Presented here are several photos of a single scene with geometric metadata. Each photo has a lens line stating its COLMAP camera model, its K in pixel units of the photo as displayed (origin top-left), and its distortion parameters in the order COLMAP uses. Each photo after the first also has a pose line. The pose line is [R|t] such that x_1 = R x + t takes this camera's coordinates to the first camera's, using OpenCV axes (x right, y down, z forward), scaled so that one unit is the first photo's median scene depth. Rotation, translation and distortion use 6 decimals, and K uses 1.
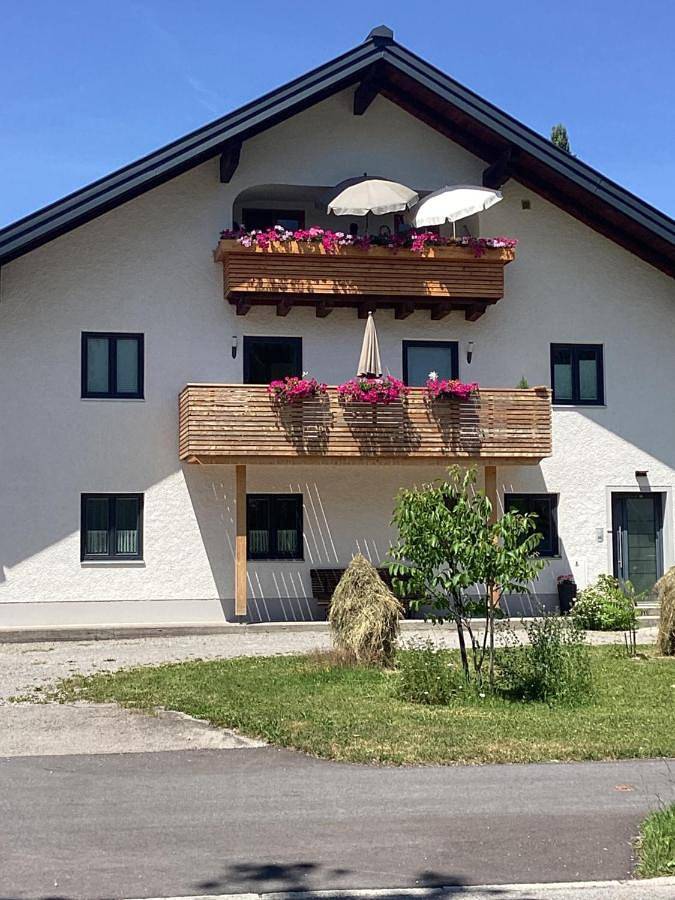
lens RADIAL K [[1470.1, 0, 337.5], [0, 1470.1, 450.0], [0, 0, 1]] dist [-0.013925, 1.360473]
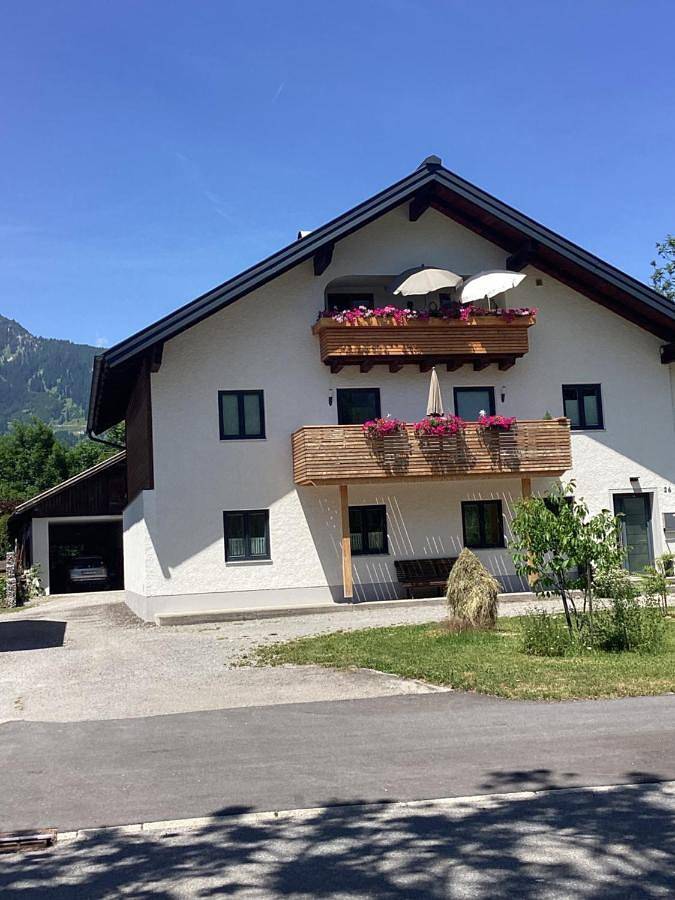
lens RADIAL K [[1129.2, 0, 337.5], [0, 1129.2, 450.0], [0, 0, 1]] dist [0.104818, -0.000654]
pose [[0.999065, -0.040898, 0.014025, -0.082046], [0.041121, 0.999026, -0.015978, -0.005415], [-0.013358, 0.016540, 0.999774, -0.030910]]
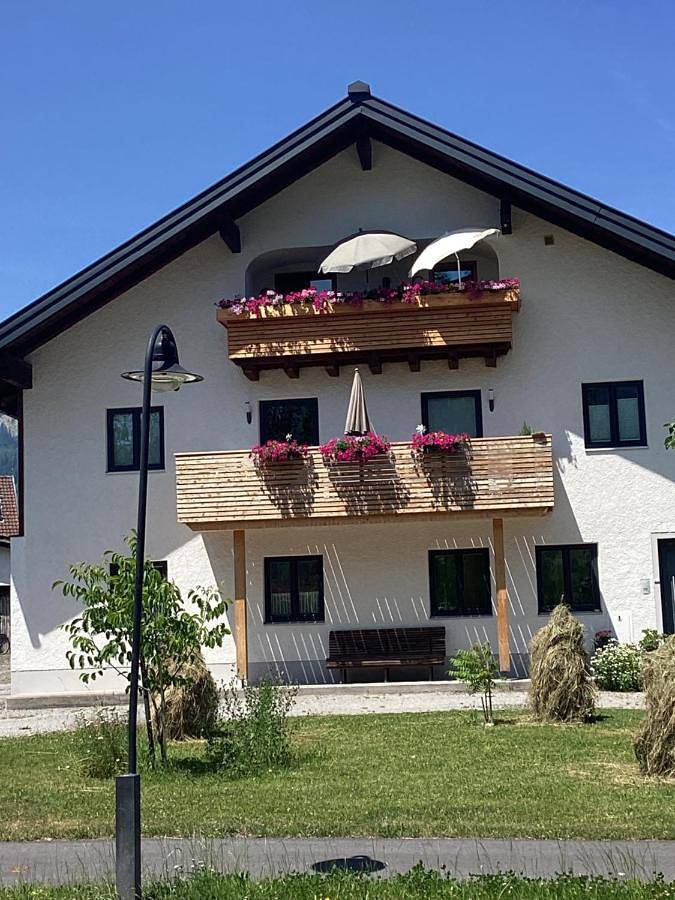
lens RADIAL K [[1470.1, 0, 337.5], [0, 1470.1, 450.0], [0, 0, 1]] dist [-0.013925, 1.360473]
pose [[0.941783, -0.062063, -0.330443, 0.328205], [0.051536, 0.997848, -0.040534, -0.000126], [0.332247, 0.021145, 0.942955, 0.066531]]
